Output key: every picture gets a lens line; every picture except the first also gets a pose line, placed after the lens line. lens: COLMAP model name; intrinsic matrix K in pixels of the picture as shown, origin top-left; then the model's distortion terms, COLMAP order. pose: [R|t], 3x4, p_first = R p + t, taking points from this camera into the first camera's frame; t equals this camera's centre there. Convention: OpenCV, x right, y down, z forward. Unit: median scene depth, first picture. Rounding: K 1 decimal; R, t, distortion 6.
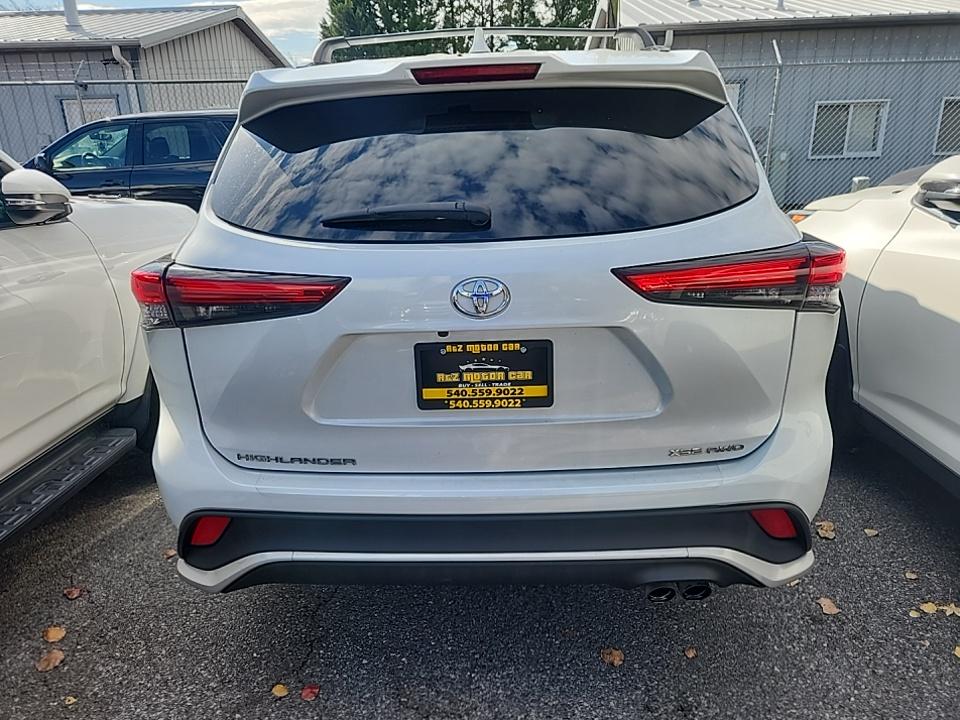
lens RADIAL K [[715.7, 0, 480.0], [0, 715.7, 360.0], [0, 0, 1]] dist [0.090834, -0.091377]
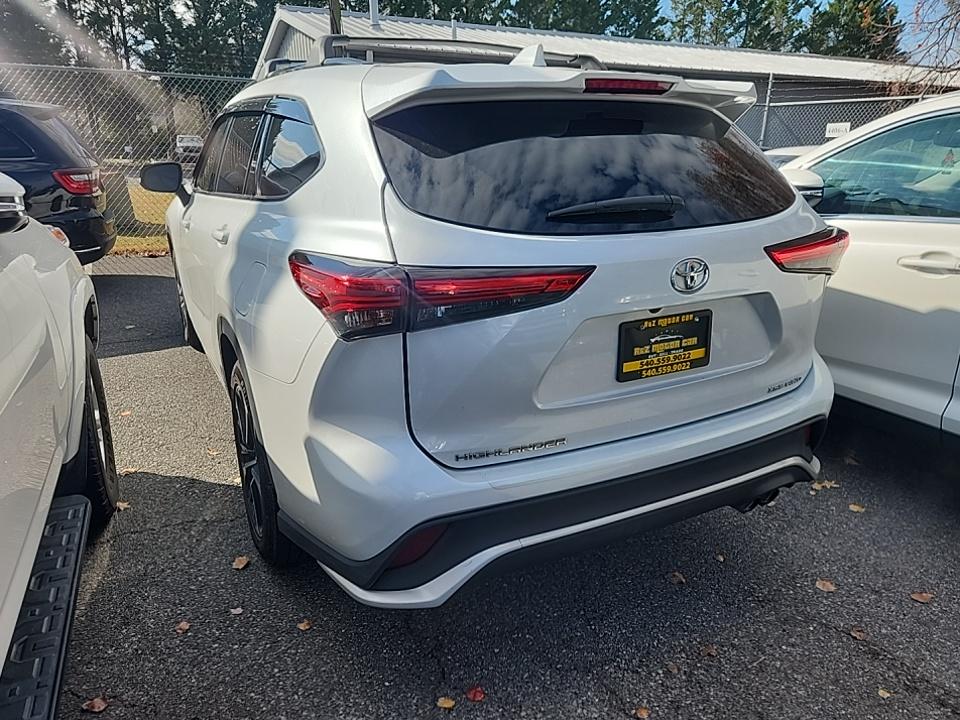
lens RADIAL K [[715.7, 0, 480.0], [0, 715.7, 360.0], [0, 0, 1]] dist [0.090834, -0.091377]
pose [[0.850127, -0.116240, 0.513588, -0.851551], [0.126621, 0.991839, 0.014891, -0.010203], [-0.511128, 0.052372, 0.857908, 0.150873]]
